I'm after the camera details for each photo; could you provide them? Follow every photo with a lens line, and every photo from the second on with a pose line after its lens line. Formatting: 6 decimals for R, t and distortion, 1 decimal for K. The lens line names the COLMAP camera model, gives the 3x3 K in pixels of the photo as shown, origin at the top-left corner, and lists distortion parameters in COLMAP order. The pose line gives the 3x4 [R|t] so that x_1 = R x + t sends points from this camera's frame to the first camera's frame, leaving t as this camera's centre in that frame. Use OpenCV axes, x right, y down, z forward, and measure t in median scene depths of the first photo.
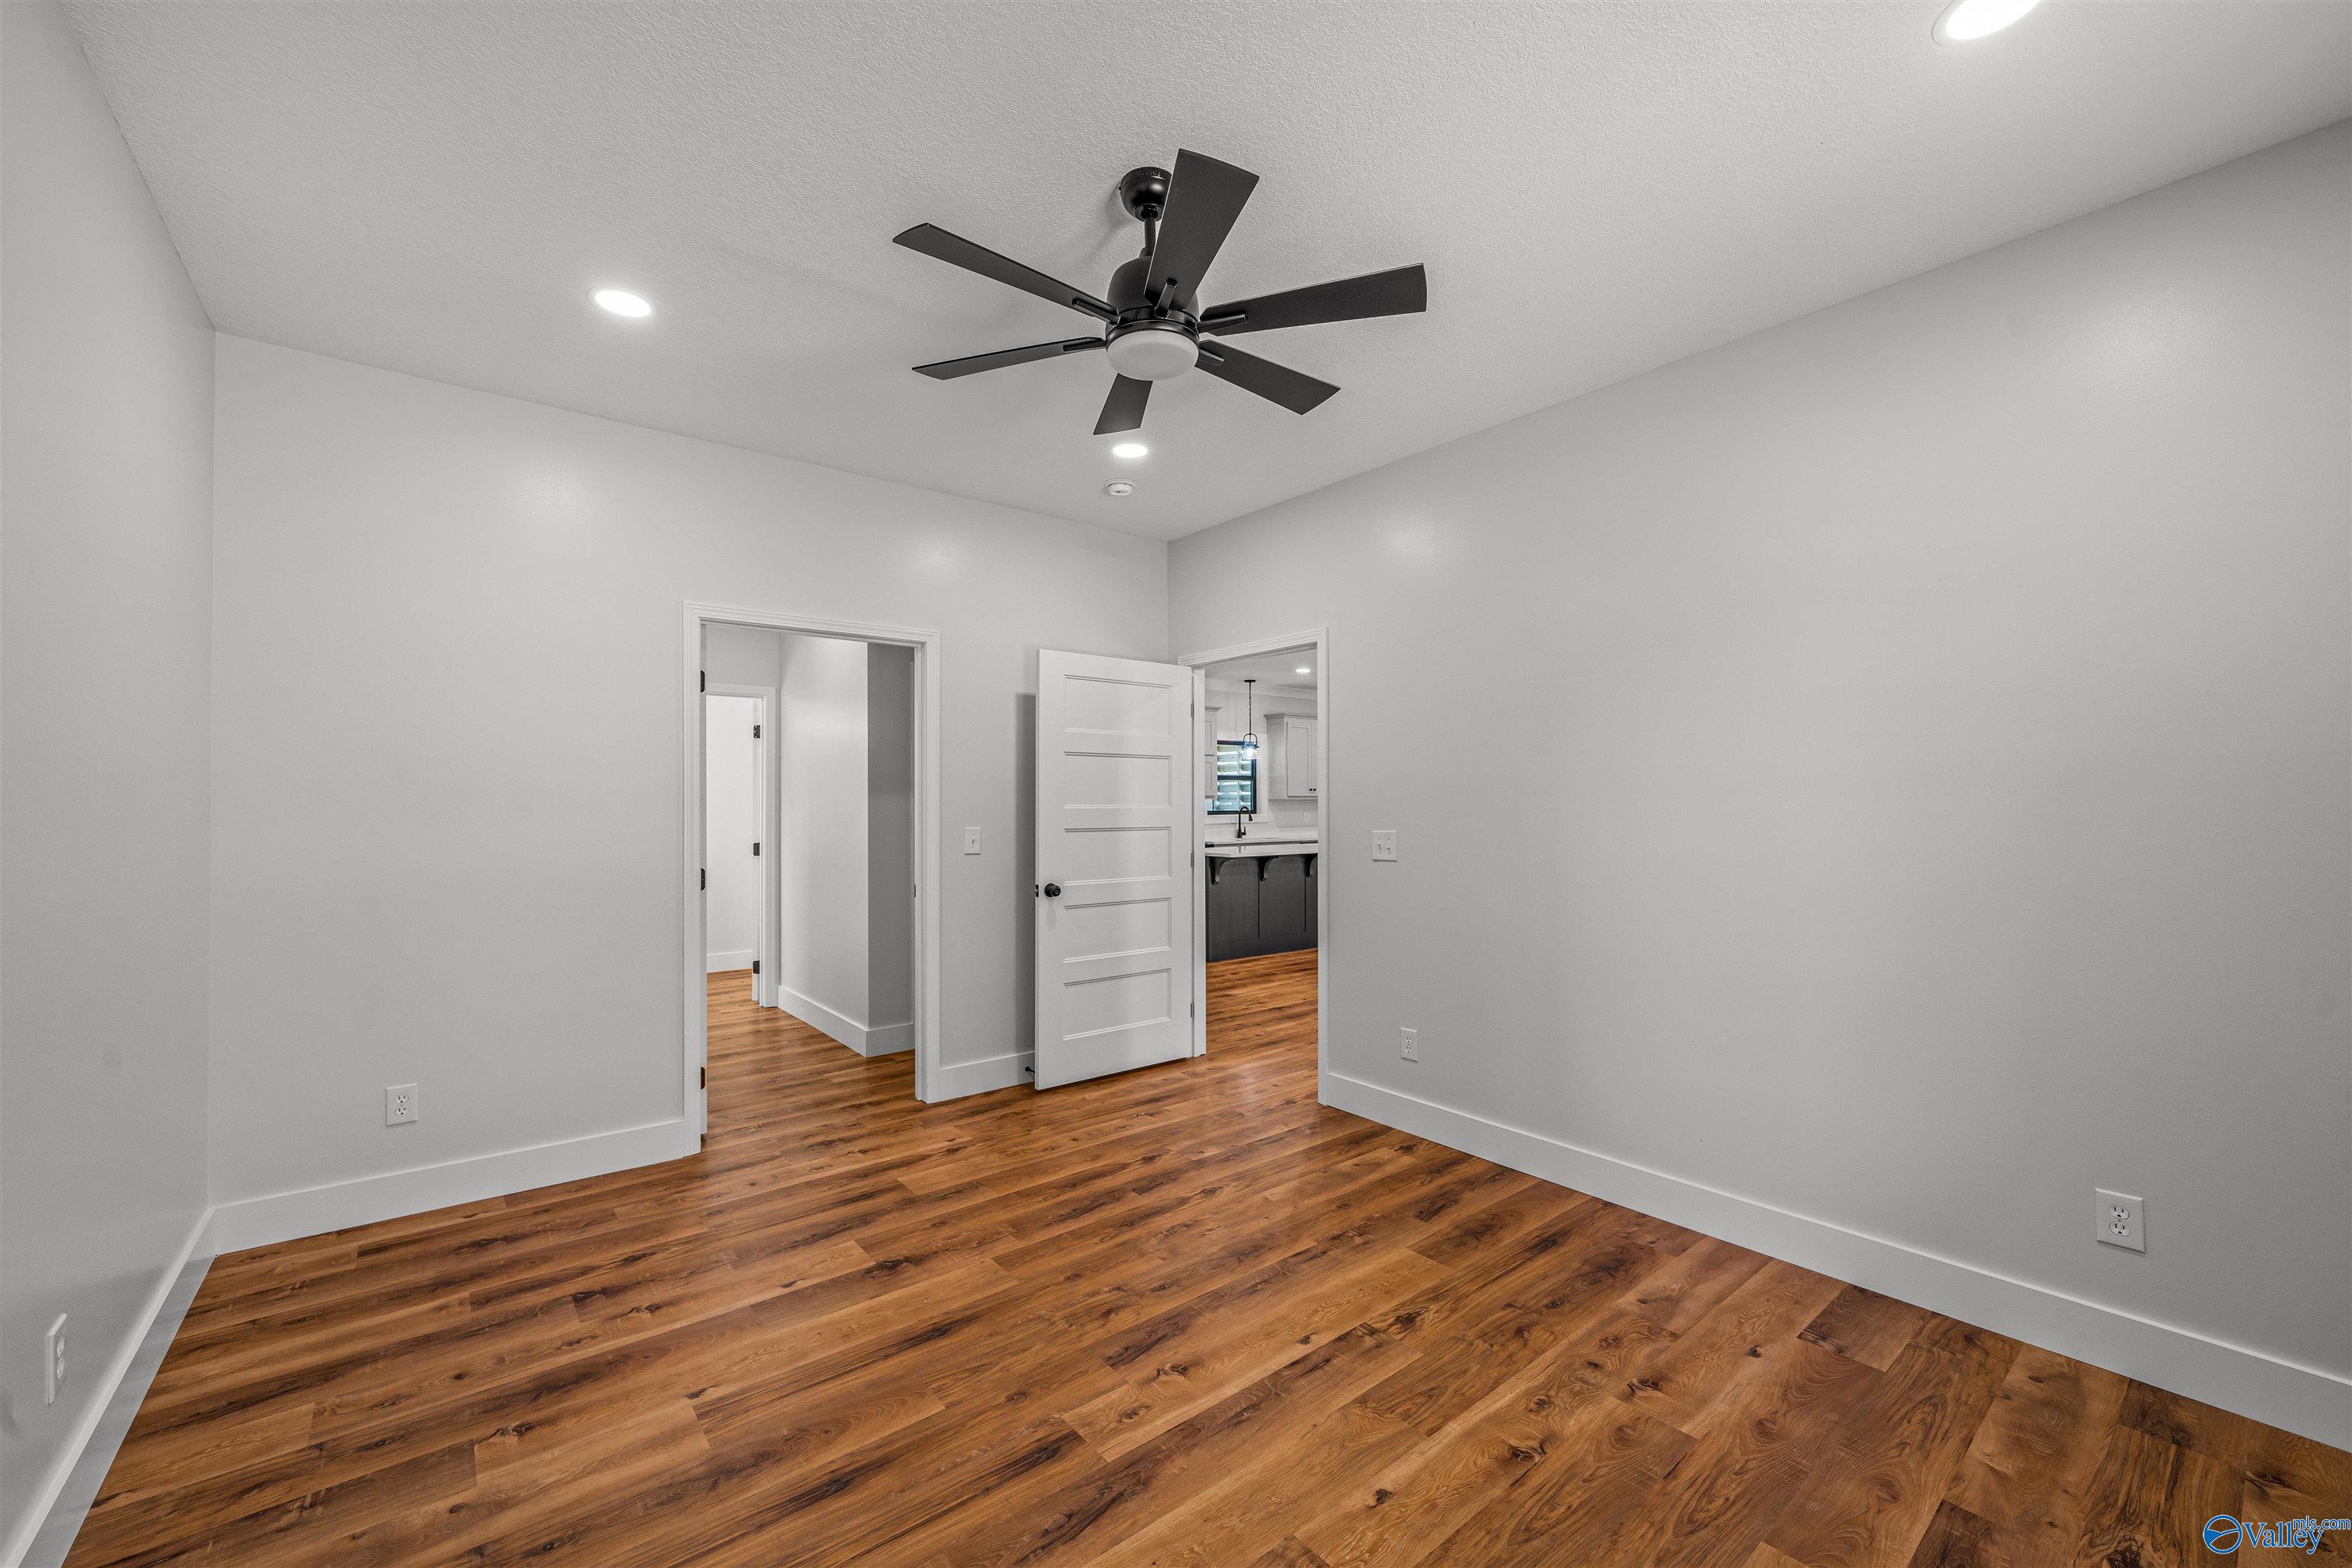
lens RADIAL K [[947.7, 0, 1170.0], [0, 947.7, 790.1], [0, 0, 1]] dist [-0.000964, 0.000240]
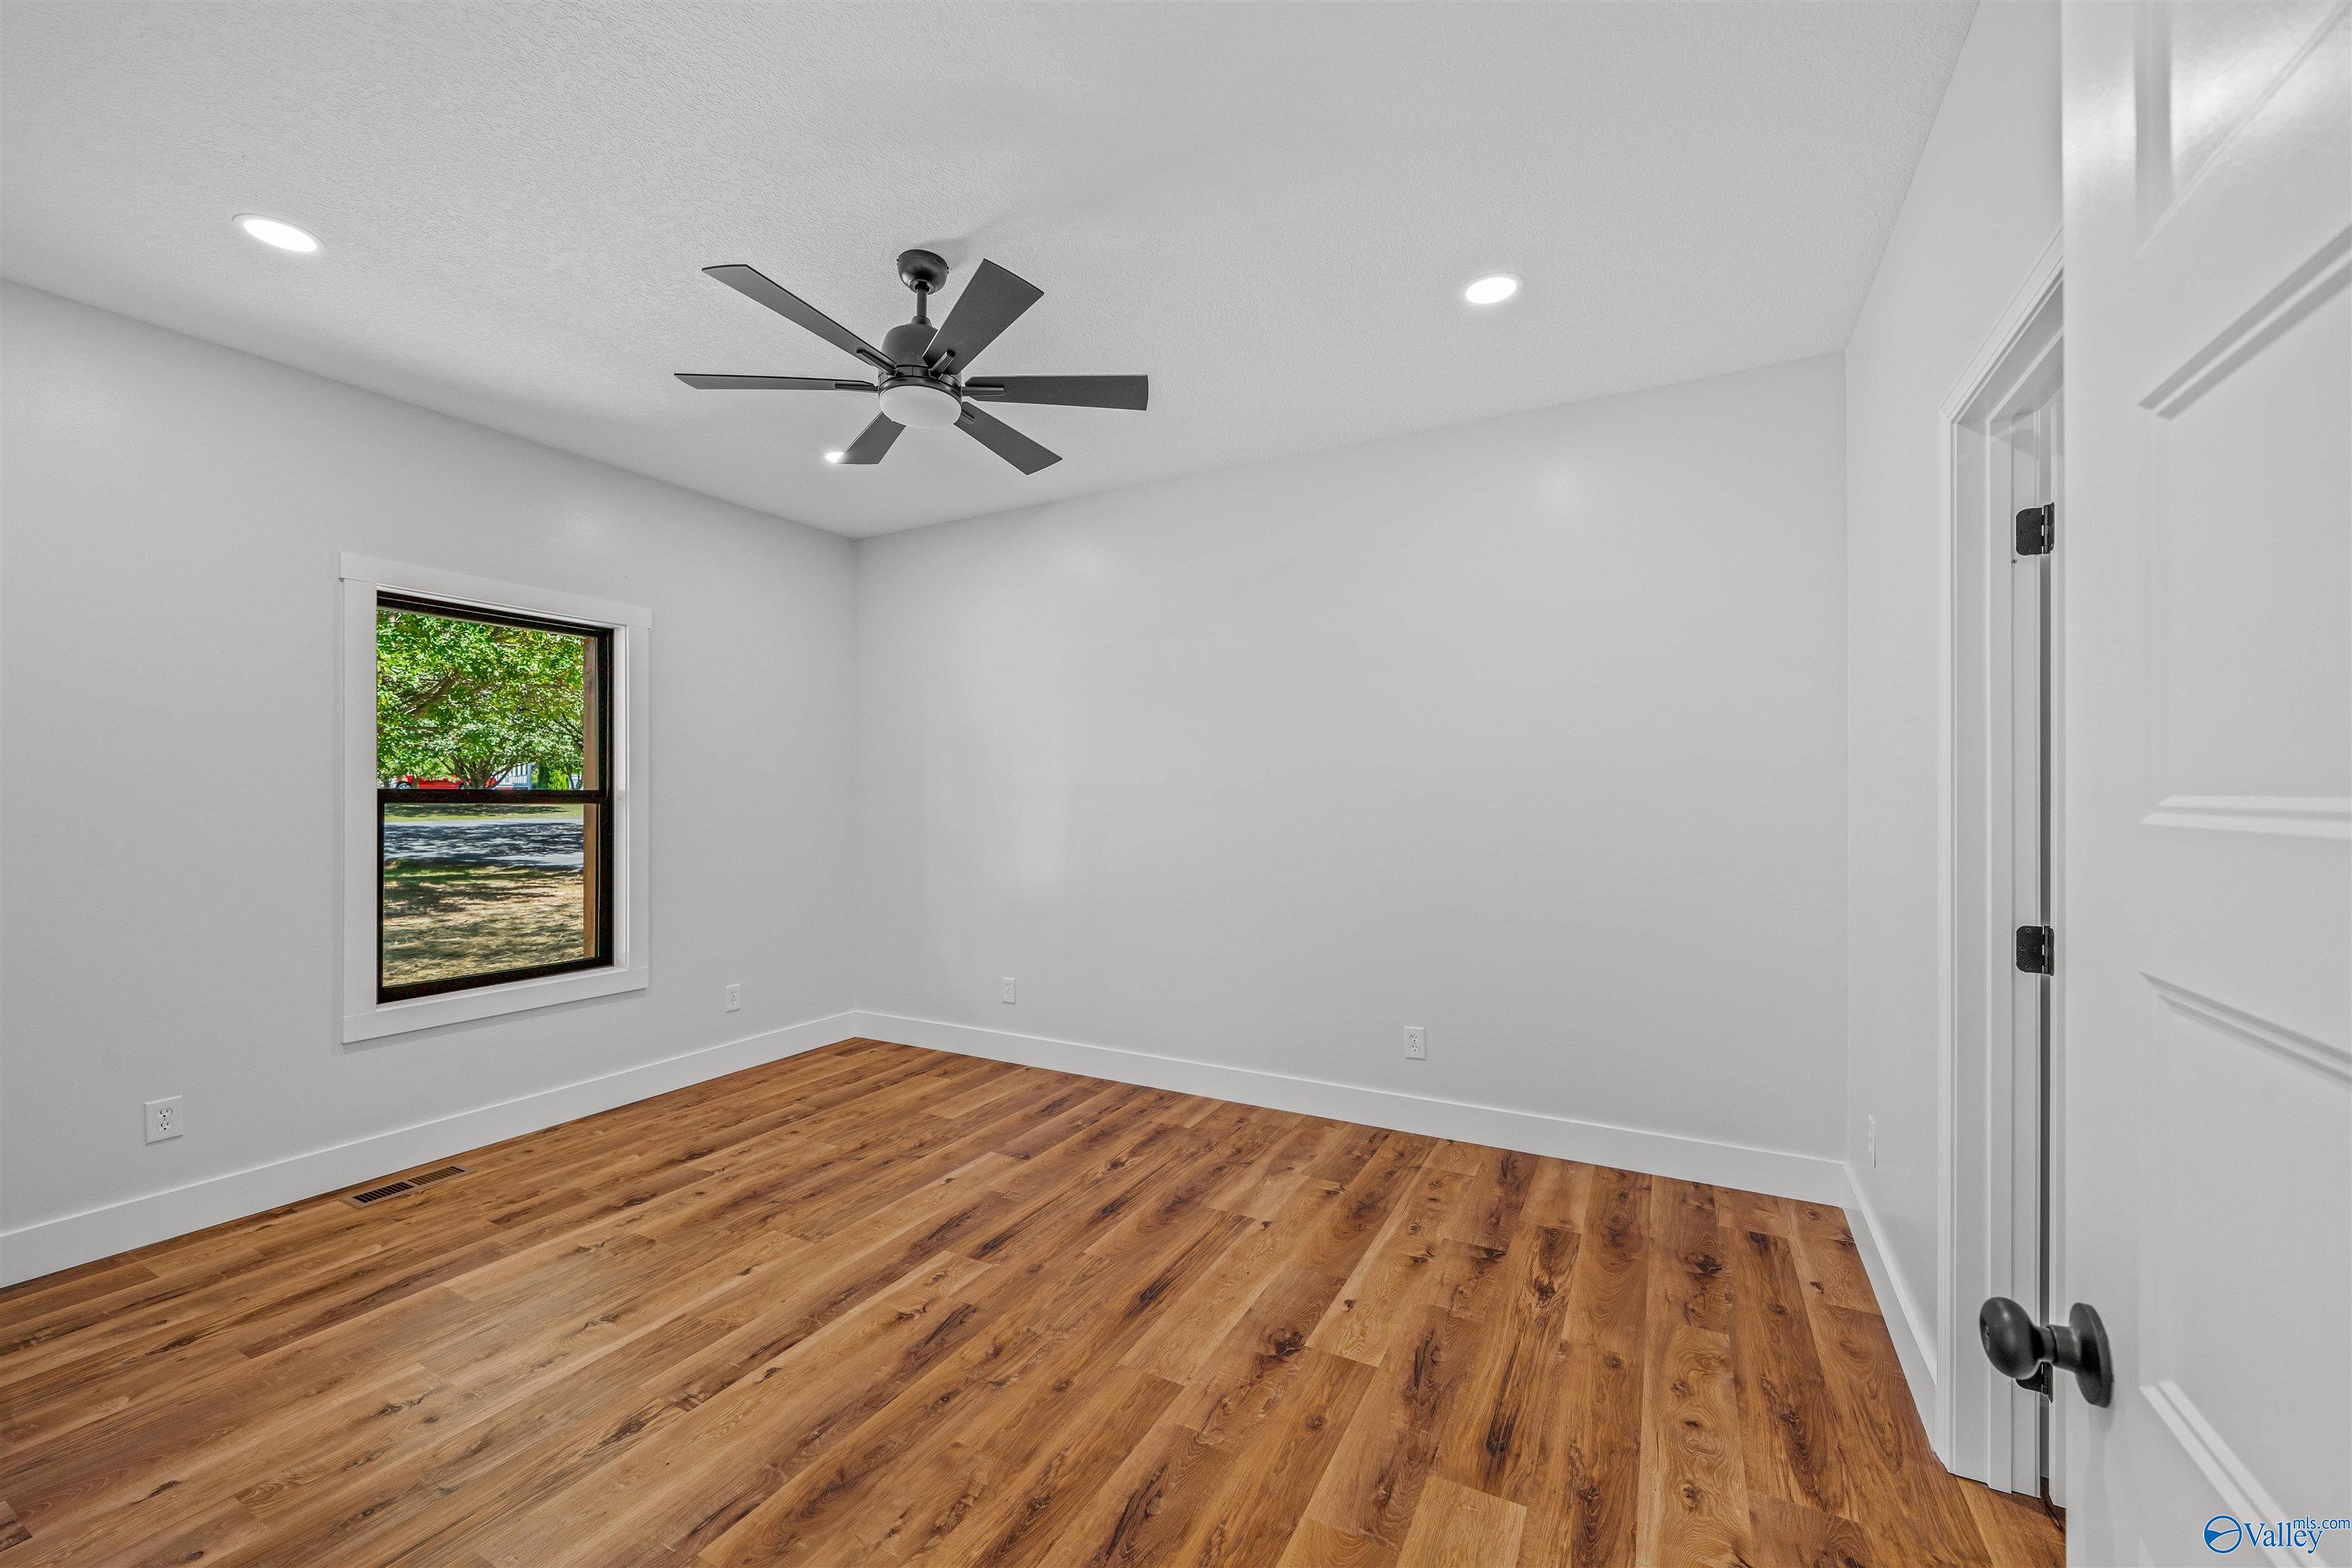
lens RADIAL K [[947.7, 0, 1170.0], [0, 947.7, 790.1], [0, 0, 1]] dist [-0.000964, 0.000240]
pose [[-0.926843, 0.003778, -0.375429, 0.124662], [0.010299, 0.999829, -0.015365, 0.028043], [0.375307, -0.018108, -0.926724, 1.983496]]
